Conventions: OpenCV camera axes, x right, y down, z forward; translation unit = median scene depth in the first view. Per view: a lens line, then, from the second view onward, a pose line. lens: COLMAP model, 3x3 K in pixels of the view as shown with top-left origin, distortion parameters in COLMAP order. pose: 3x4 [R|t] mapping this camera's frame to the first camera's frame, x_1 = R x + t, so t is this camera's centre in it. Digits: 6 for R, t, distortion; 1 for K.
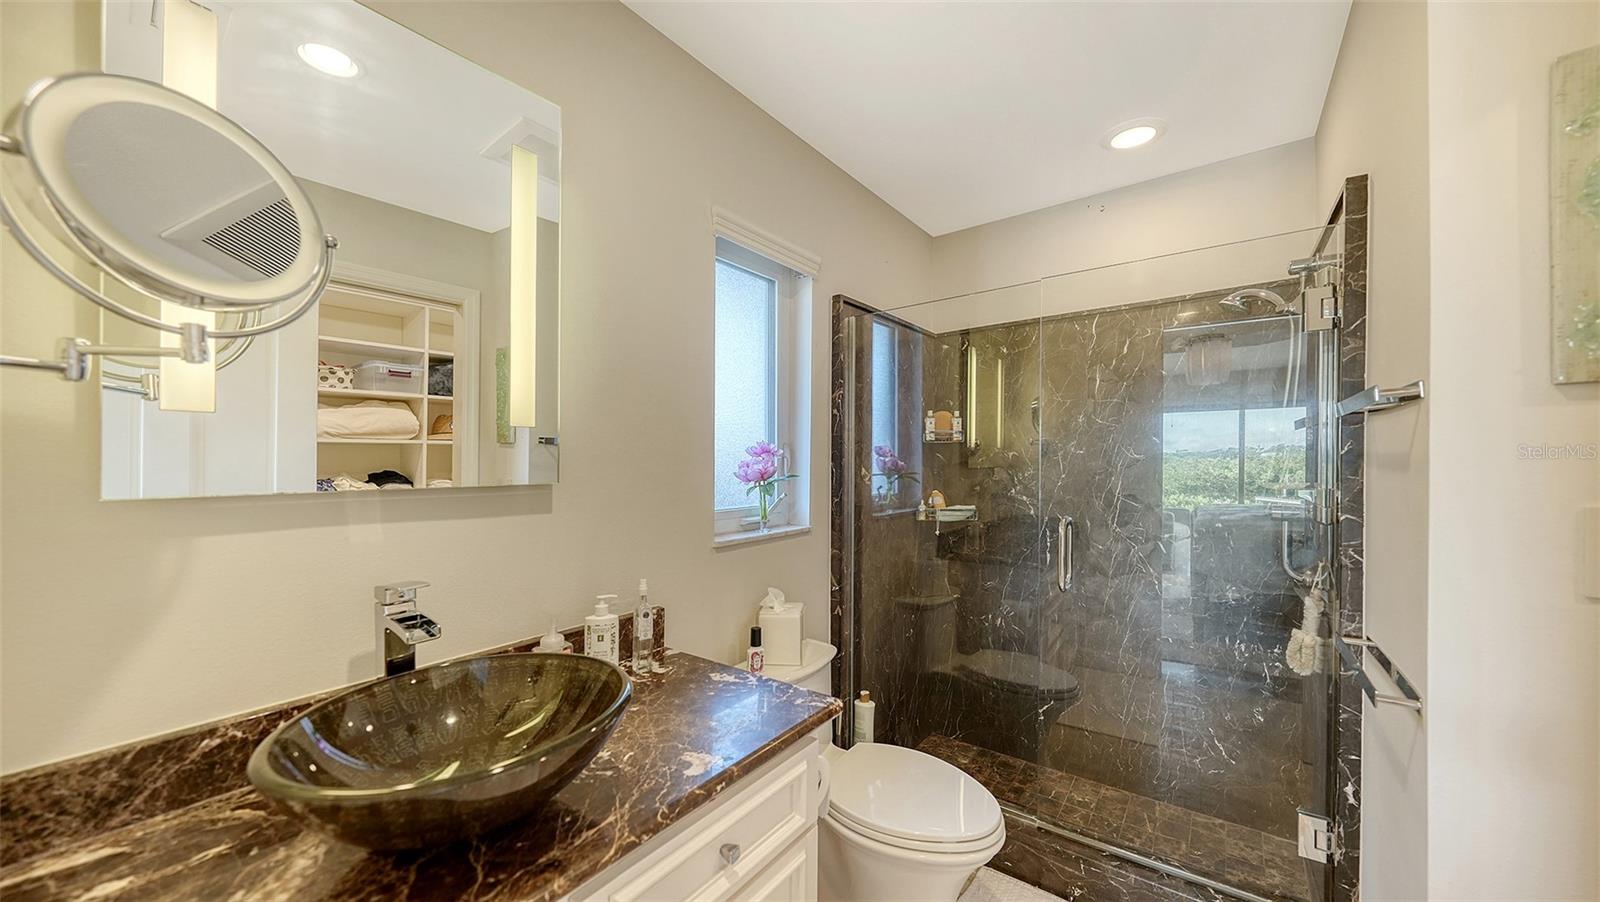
lens RADIAL K [[570.0, 0, 797.3], [0, 570.0, 457.4], [0, 0, 1]] dist [-0.020164, 0.001193]
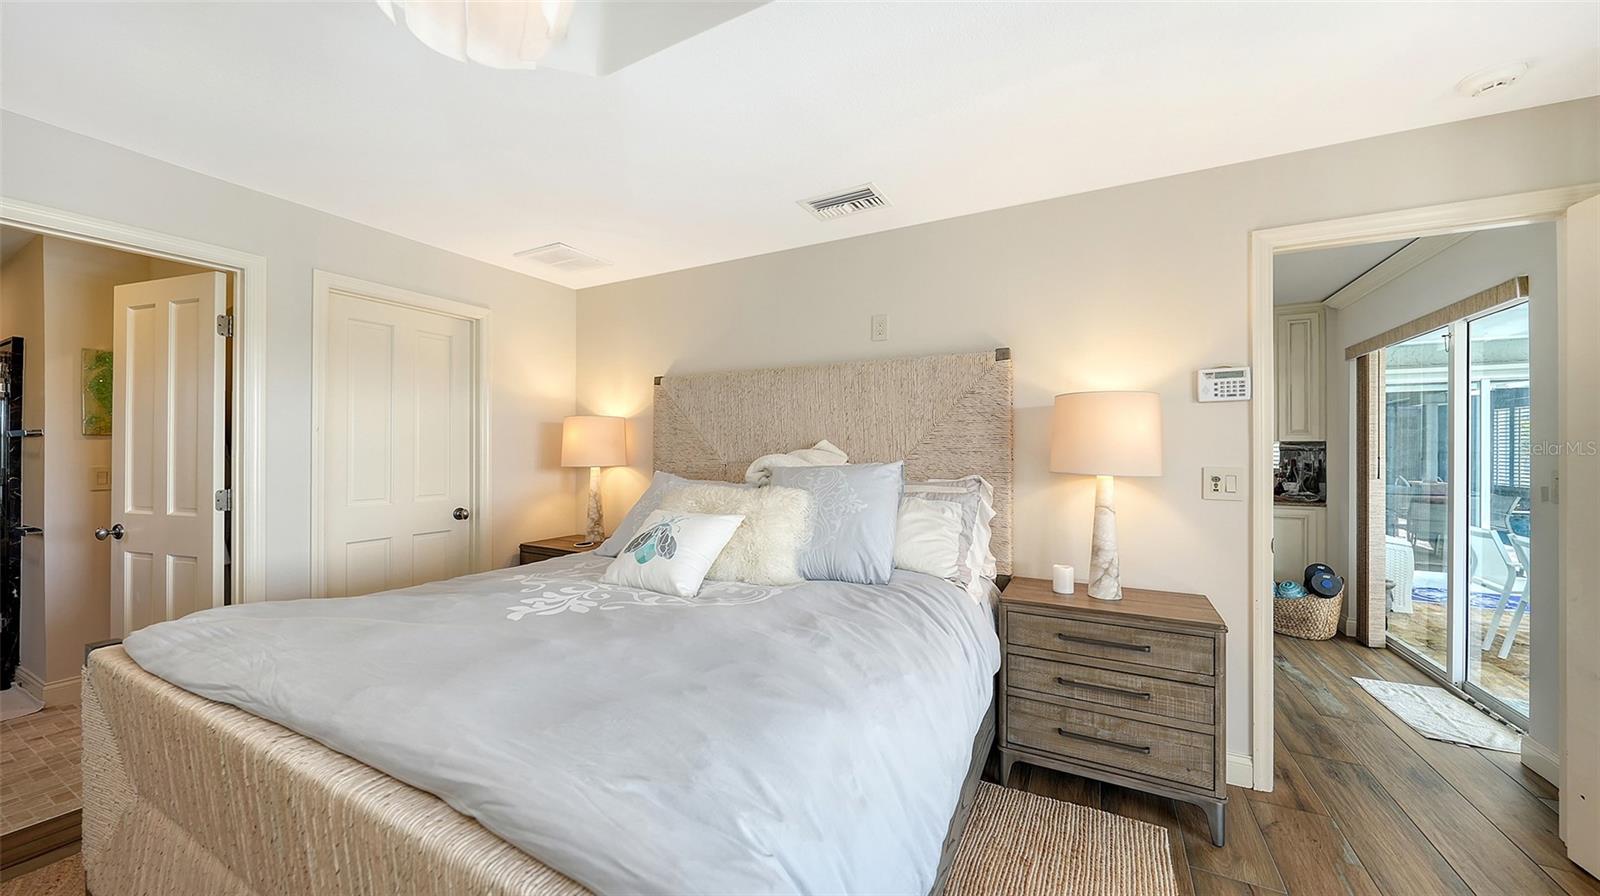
lens RADIAL K [[573.7, 0, 798.5], [0, 573.7, 448.6], [0, 0, 1]] dist [-0.006631, 0.000449]
pose [[-0.154094, 0.001369, 0.988055, -2.032385], [-0.004198, 0.999989, -0.002040, -0.029525], [-0.988047, -0.004462, -0.154087, -2.048311]]
